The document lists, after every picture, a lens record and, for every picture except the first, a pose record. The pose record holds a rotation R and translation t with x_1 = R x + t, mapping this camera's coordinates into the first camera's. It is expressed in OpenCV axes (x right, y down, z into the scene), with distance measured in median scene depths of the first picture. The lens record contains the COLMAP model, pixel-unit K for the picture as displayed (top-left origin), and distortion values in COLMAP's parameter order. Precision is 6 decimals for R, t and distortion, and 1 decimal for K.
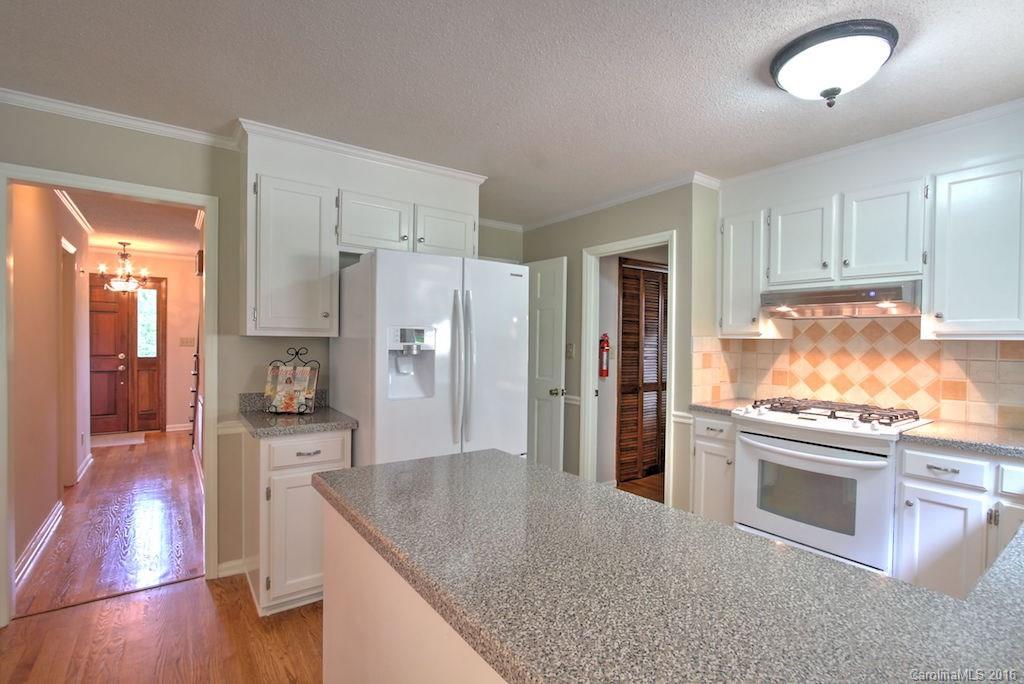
lens RADIAL K [[478.3, 0, 516.1], [0, 478.3, 350.6], [0, 0, 1]] dist [-0.004185, -0.000279]
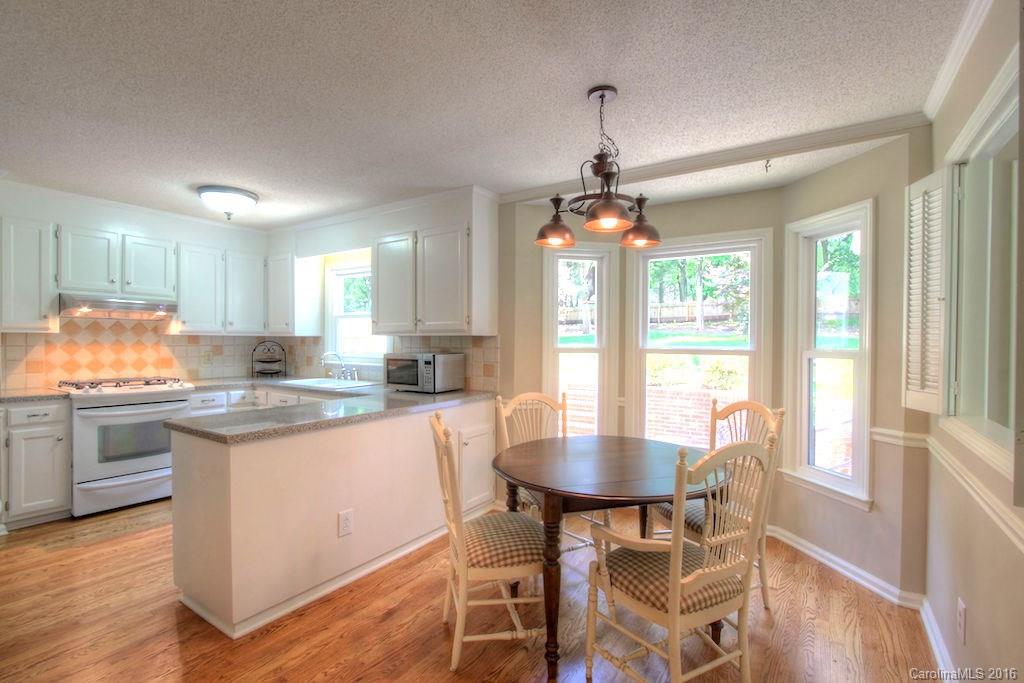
lens RADIAL K [[478.3, 0, 515.1], [0, 478.3, 340.1], [0, 0, 1]] dist [-0.004185, -0.000279]
pose [[-0.342496, -0.015198, 0.939396, -1.094181], [0.005867, 0.999815, 0.018314, -0.024569], [-0.939501, 0.011784, -0.342344, 0.371238]]
